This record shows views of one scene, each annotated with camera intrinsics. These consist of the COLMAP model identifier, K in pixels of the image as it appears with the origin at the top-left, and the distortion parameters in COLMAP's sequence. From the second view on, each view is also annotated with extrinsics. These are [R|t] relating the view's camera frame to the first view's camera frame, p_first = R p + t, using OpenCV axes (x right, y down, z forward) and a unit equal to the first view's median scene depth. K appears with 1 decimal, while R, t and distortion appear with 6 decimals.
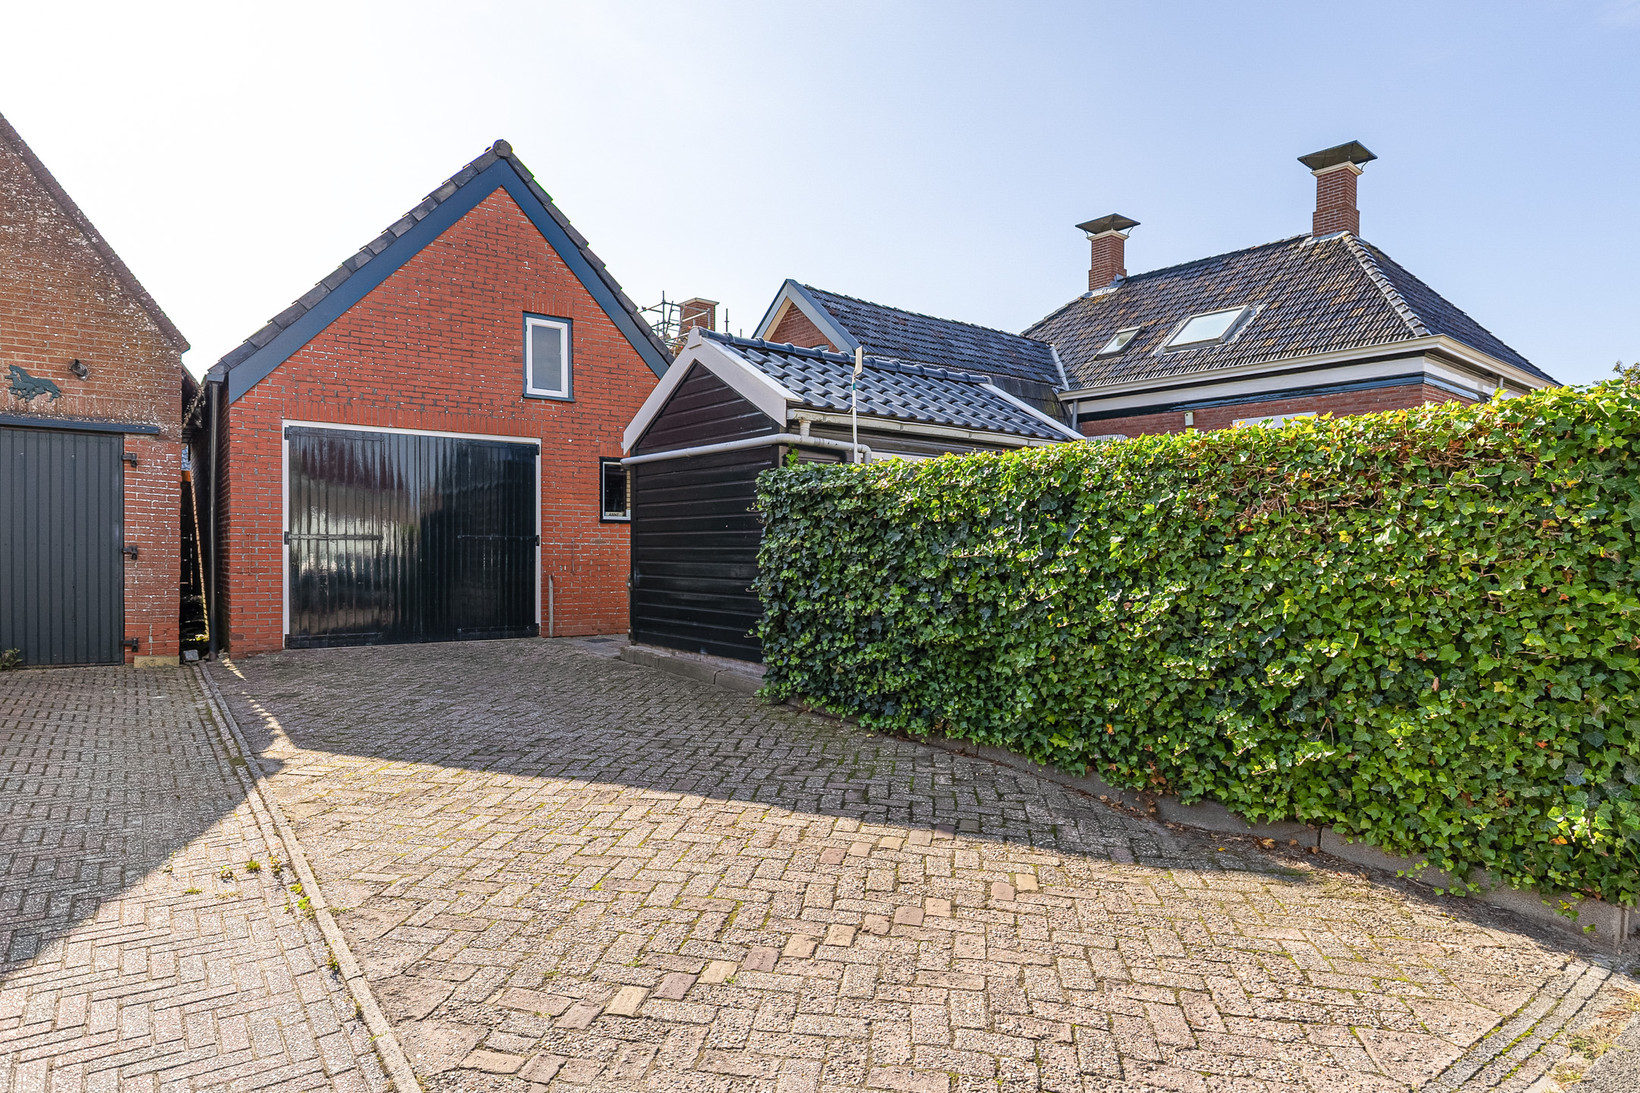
lens RADIAL K [[961.4, 0, 817.5], [0, 961.4, 574.8], [0, 0, 1]] dist [-0.003839, -0.001930]
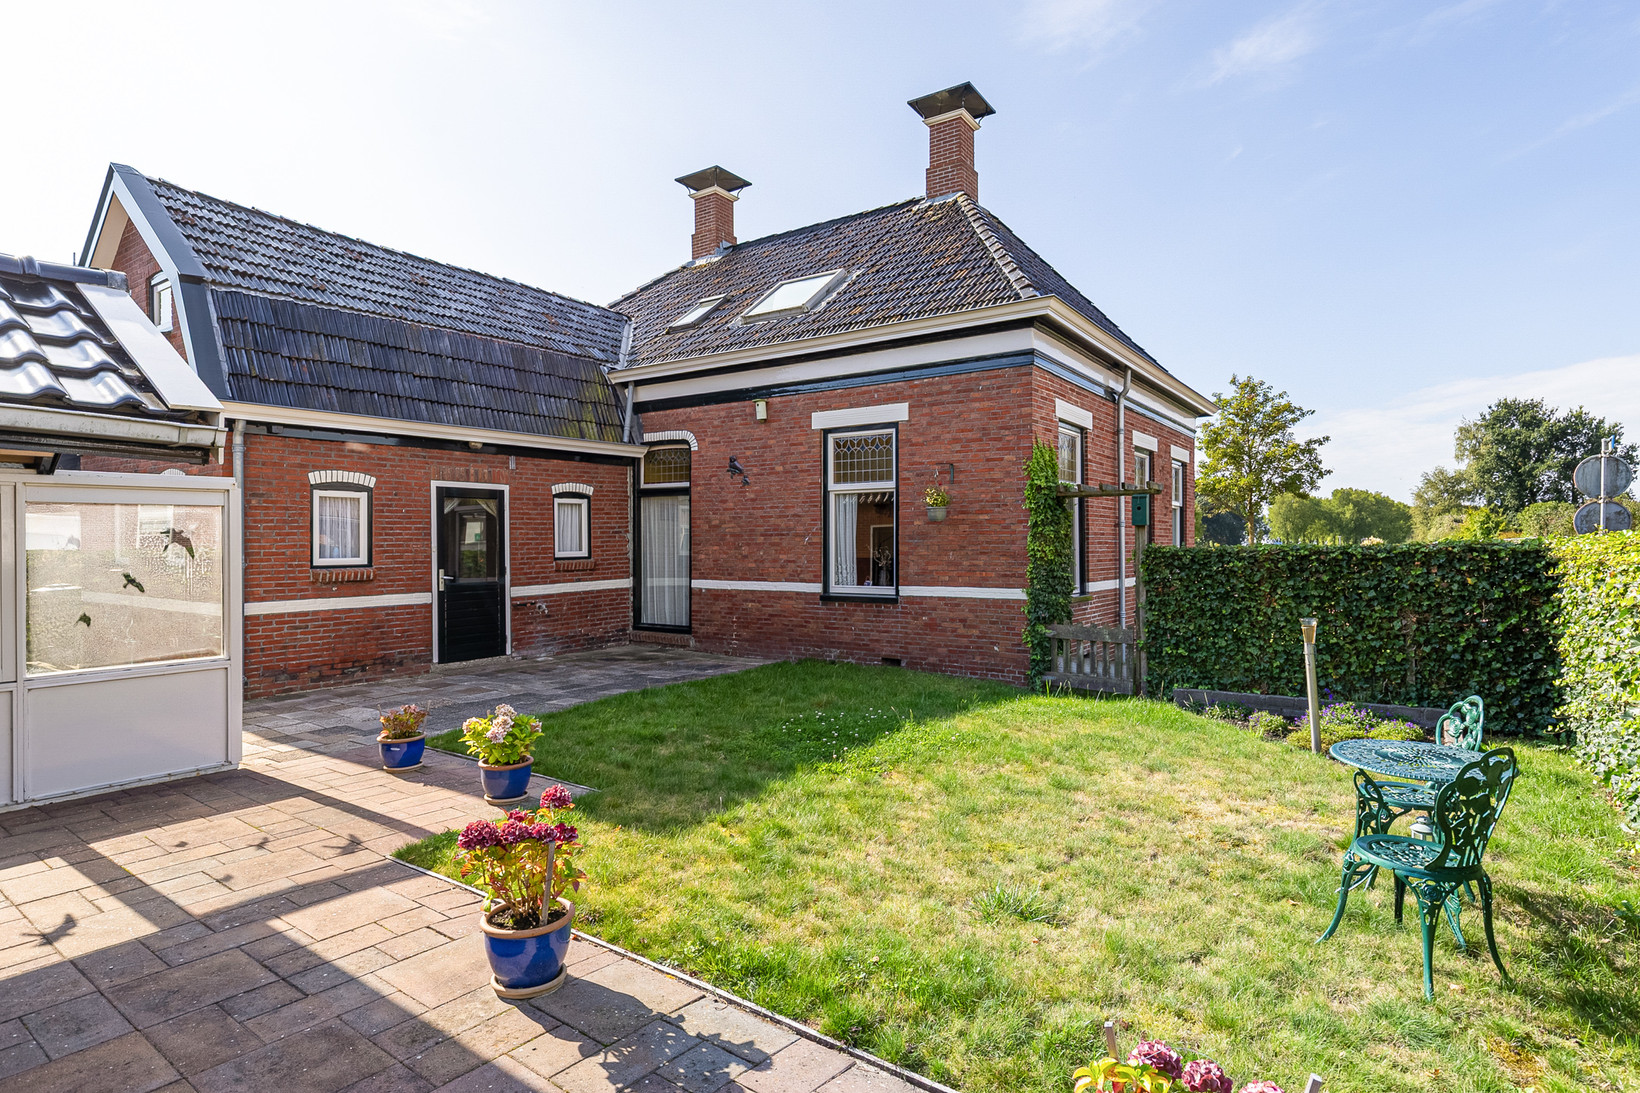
lens RADIAL K [[886.7, 0, 820.0], [0, 886.7, 546.5], [0, 0, 1]] dist [-0.004124, -0.001208]
pose [[0.962708, -0.008414, 0.270412, 0.218437], [0.015514, 0.999589, -0.024127, -0.036238], [-0.270098, 0.027422, 0.962442, 0.299044]]
